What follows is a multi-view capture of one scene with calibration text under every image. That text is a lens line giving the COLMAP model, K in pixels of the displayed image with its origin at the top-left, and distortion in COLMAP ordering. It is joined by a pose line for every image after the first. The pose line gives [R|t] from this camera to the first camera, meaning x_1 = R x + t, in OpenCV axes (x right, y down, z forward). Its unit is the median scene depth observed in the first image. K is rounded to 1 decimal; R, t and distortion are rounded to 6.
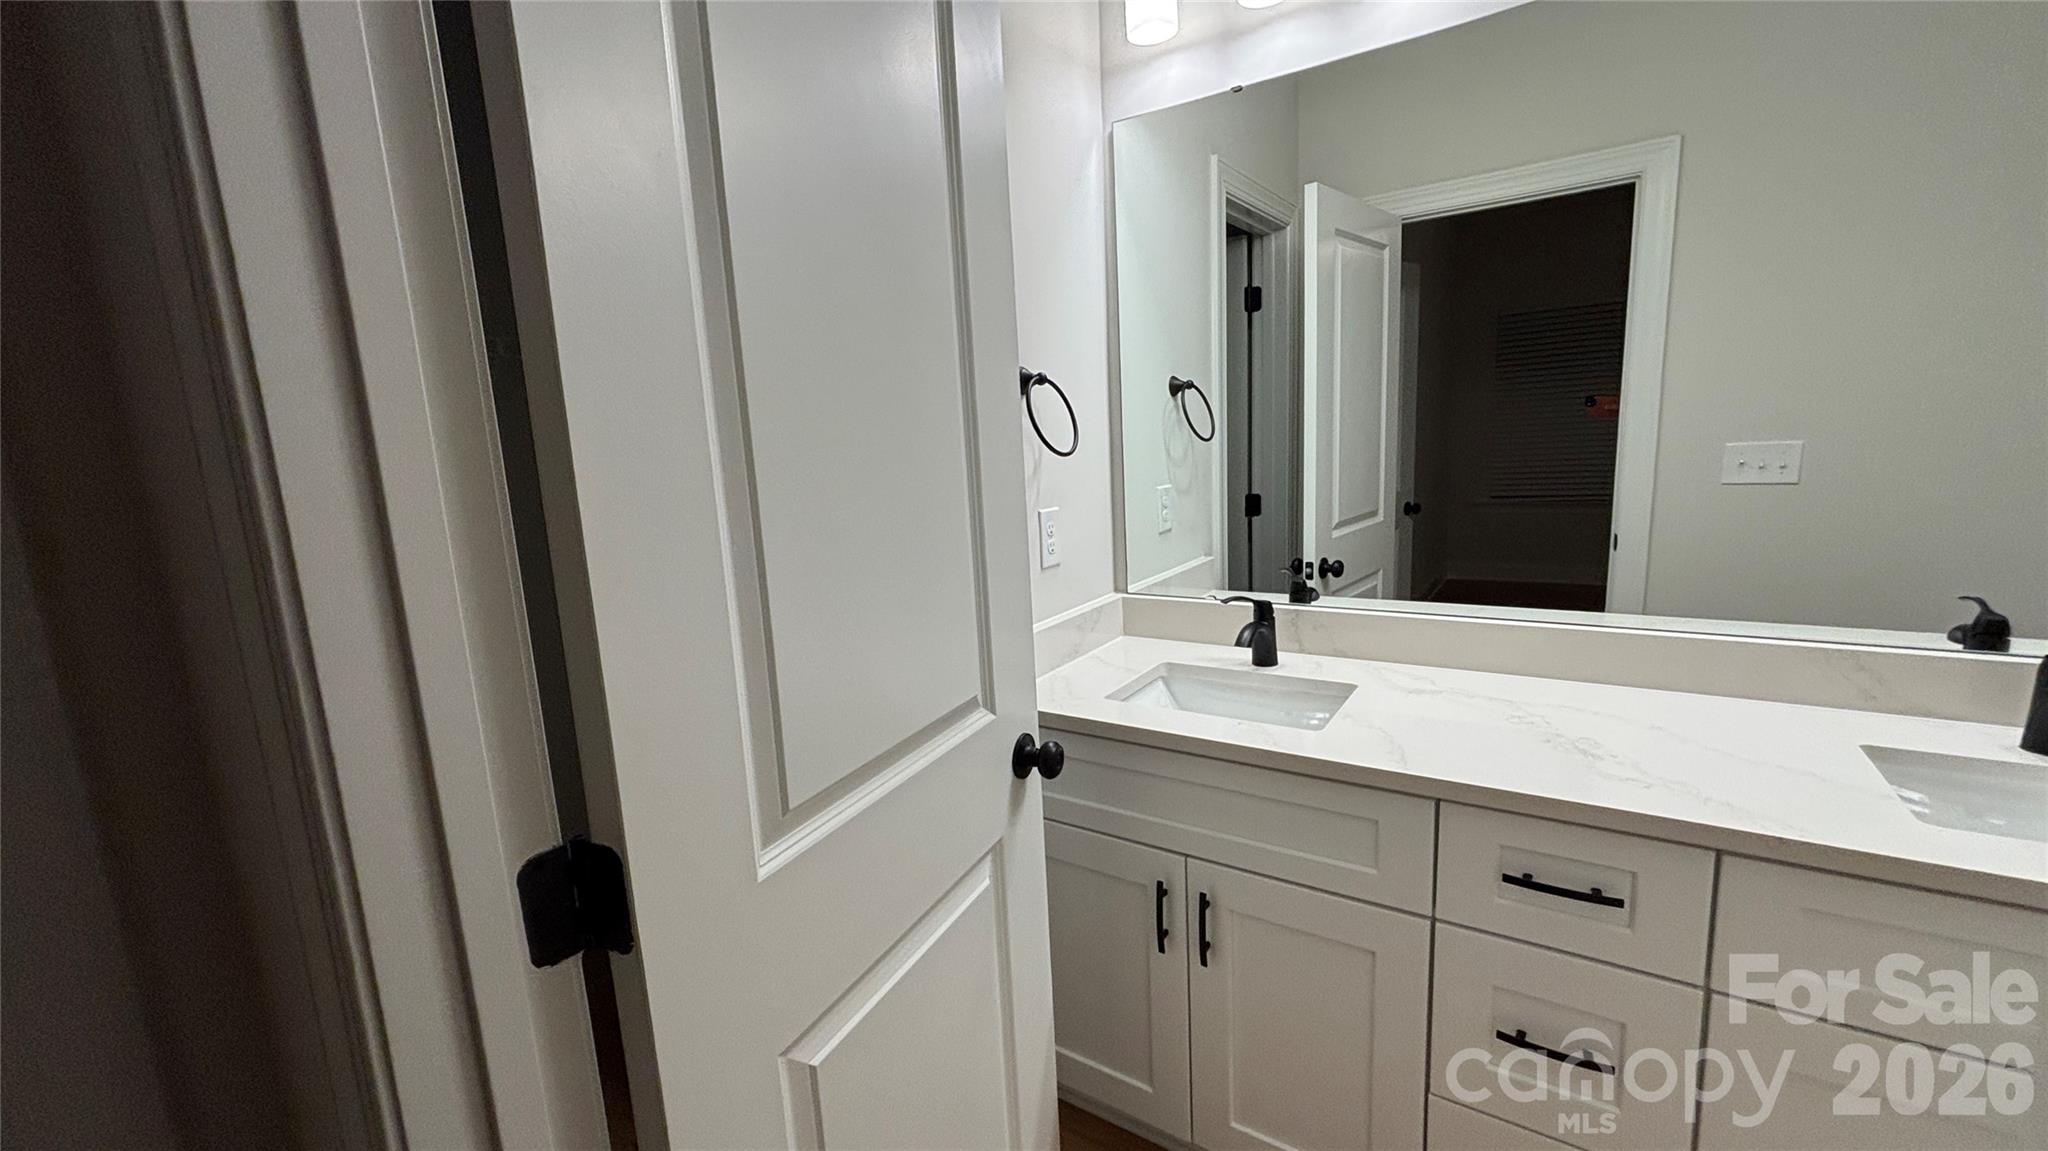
lens RADIAL K [[800.5, 0, 1025.1], [0, 800.5, 571.0], [0, 0, 1]] dist [0.000181, 0.000004]
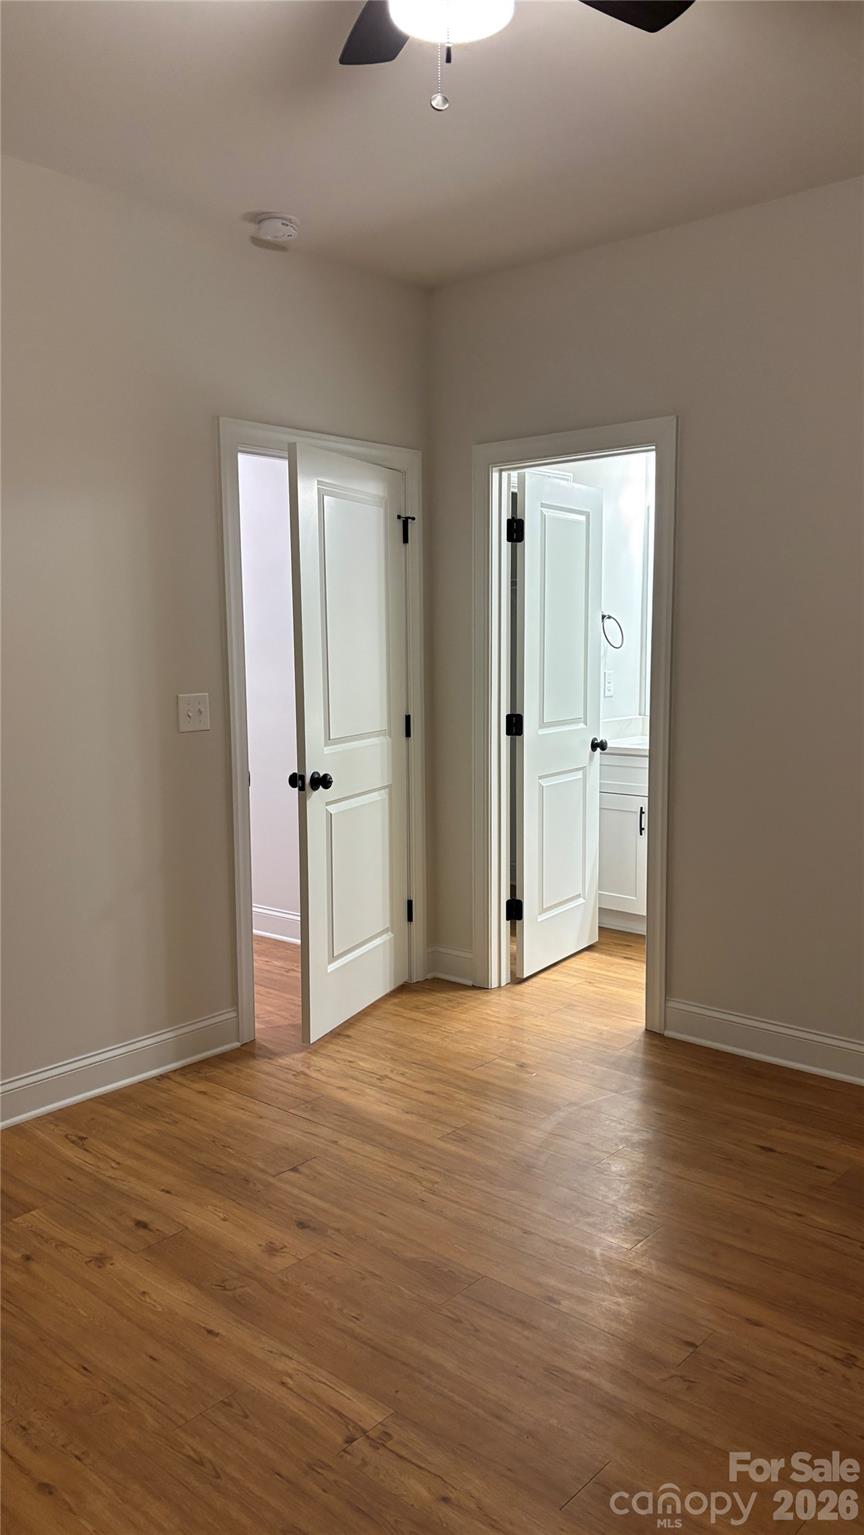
lens RADIAL K [[1155.7, 0, 431.9], [0, 1155.7, 770.0], [0, 0, 1]] dist [0.047211, -0.041693]
pose [[0.989266, 0.063485, -0.131612, -0.021261], [-0.069386, 0.996758, -0.040739, 0.415952], [0.128599, 0.049434, 0.990464, -2.592594]]
